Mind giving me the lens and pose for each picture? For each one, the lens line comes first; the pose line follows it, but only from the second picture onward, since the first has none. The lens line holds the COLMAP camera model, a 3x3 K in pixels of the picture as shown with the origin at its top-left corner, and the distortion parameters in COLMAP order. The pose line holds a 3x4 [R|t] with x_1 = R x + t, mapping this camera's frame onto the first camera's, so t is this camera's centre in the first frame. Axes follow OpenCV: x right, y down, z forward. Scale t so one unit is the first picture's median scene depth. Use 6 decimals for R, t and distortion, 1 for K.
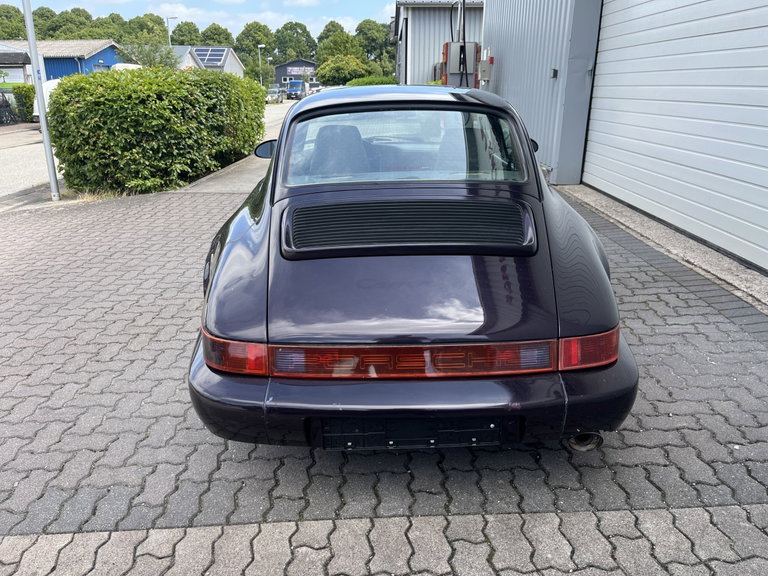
lens RADIAL K [[579.6, 0, 384.2], [0, 579.6, 283.3], [0, 0, 1]] dist [0.085427, -0.128658]
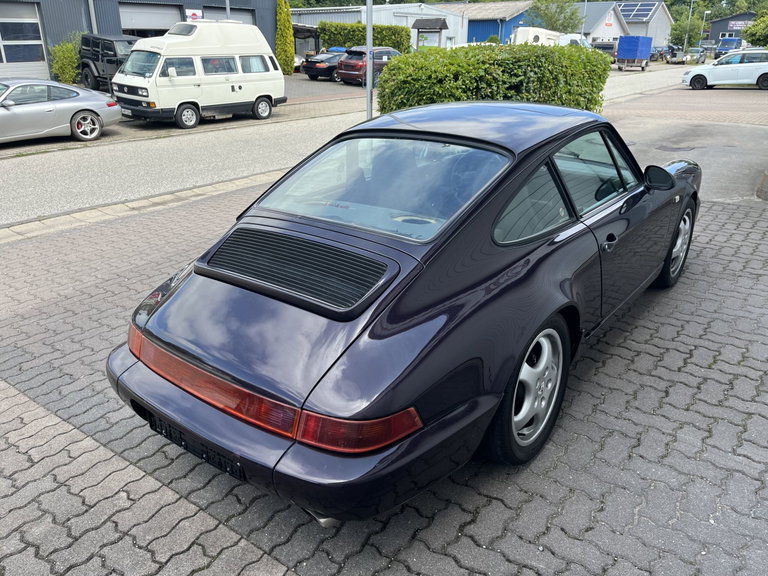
lens RADIAL K [[579.6, 0, 384.2], [0, 579.6, 283.3], [0, 0, 1]] dist [0.085427, -0.128658]
pose [[0.790321, 0.226611, -0.569245, 0.210307], [-0.189094, 0.973947, 0.125187, -0.060337], [0.582783, 0.008703, 0.812581, 0.060110]]
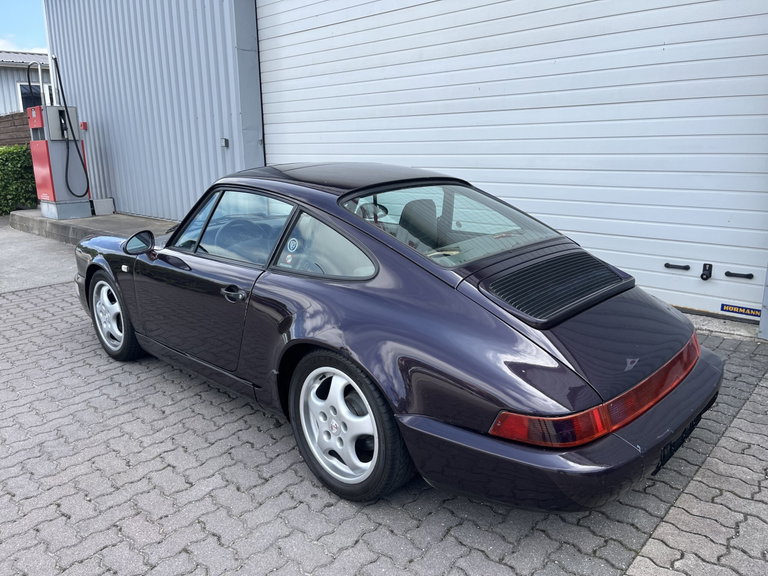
lens RADIAL K [[579.6, 0, 384.2], [0, 579.6, 283.3], [0, 0, 1]] dist [0.085427, -0.128658]
pose [[0.695806, -0.178057, 0.695809, -0.271975], [0.244728, 0.969586, 0.003389, -0.049050], [-0.675250, 0.167926, 0.718219, 0.103657]]
